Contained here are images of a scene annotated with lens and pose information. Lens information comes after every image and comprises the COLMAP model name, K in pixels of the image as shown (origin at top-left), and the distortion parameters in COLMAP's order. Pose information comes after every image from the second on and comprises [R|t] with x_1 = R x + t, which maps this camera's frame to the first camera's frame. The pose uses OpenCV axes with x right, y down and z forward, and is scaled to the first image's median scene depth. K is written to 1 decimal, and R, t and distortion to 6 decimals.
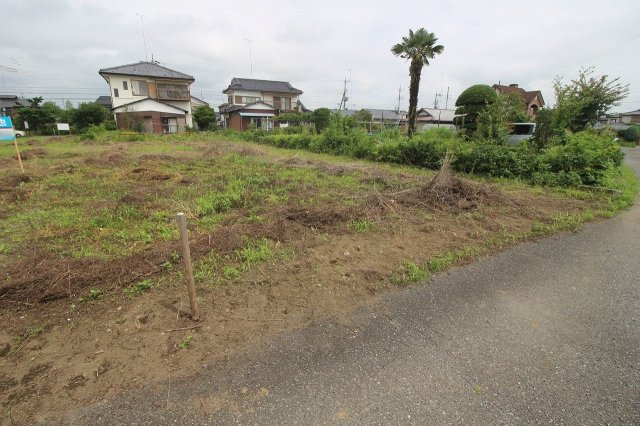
lens RADIAL K [[295.9, 0, 323.6], [0, 295.9, 213.5], [0, 0, 1]] dist [-0.001485, -0.011819]
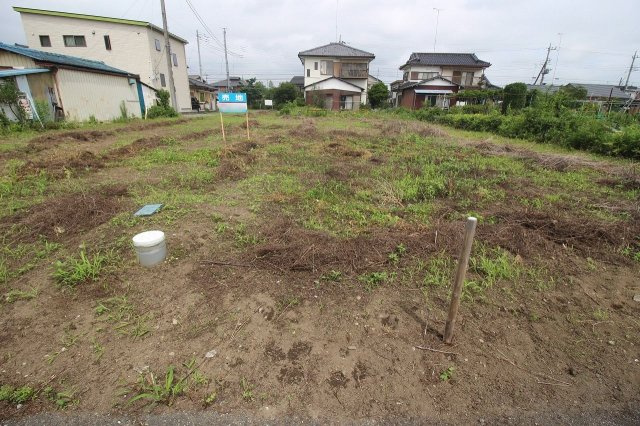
lens RADIAL K [[295.9, 0, 323.6], [0, 295.9, 210.4], [0, 0, 1]] dist [-0.001485, -0.011819]
pose [[0.868222, 0.174725, -0.464393, -0.080840], [-0.147157, 0.984512, 0.095293, -0.006398], [0.473851, -0.014396, 0.880487, 0.021744]]
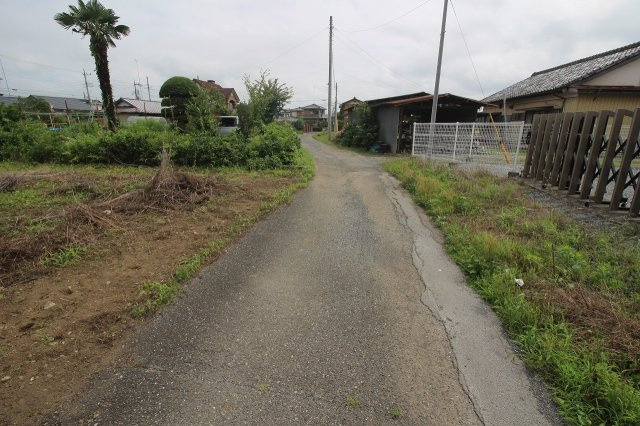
lens RADIAL K [[295.9, 0, 324.0], [0, 295.9, 212.3], [0, 0, 1]] dist [-0.001485, -0.011819]
pose [[0.639075, -0.221522, 0.736554, 0.010178], [0.208400, 0.971677, 0.111417, -0.004073], [-0.740373, 0.082294, 0.667139, 0.023685]]
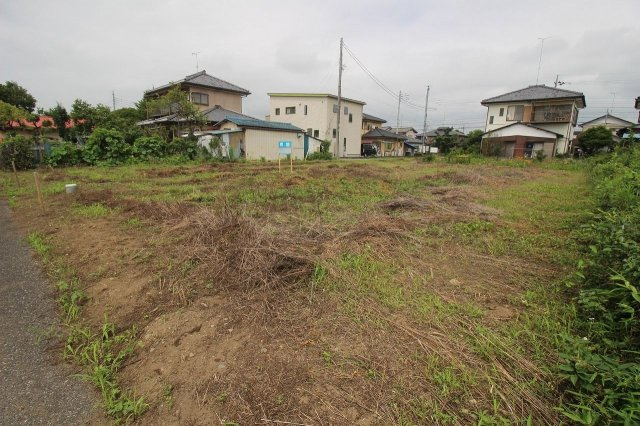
lens RADIAL K [[295.9, 0, 323.7], [0, 295.9, 210.3], [0, 0, 1]] dist [-0.001485, -0.011819]
pose [[0.310520, 0.192527, -0.930866, 0.538556], [-0.278062, 0.954837, 0.104729, -0.126089], [0.908988, 0.226317, 0.350030, 0.457014]]
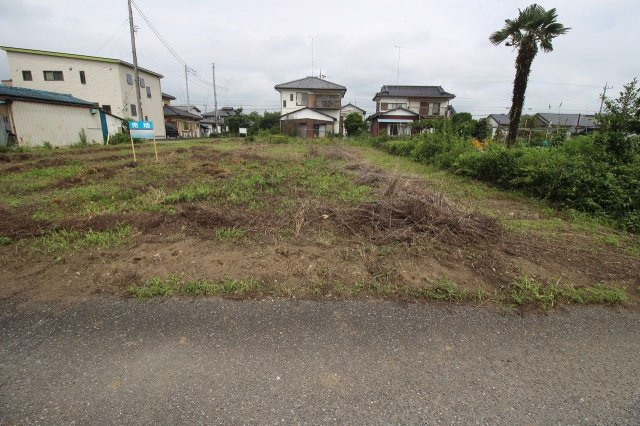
lens RADIAL K [[295.9, 0, 323.8], [0, 295.9, 211.0], [0, 0, 1]] dist [-0.001485, -0.011819]
pose [[0.862355, 0.138141, -0.487094, 0.297989], [-0.152245, 0.988284, 0.010744, -0.030766], [0.482872, 0.064893, 0.873283, 0.116753]]
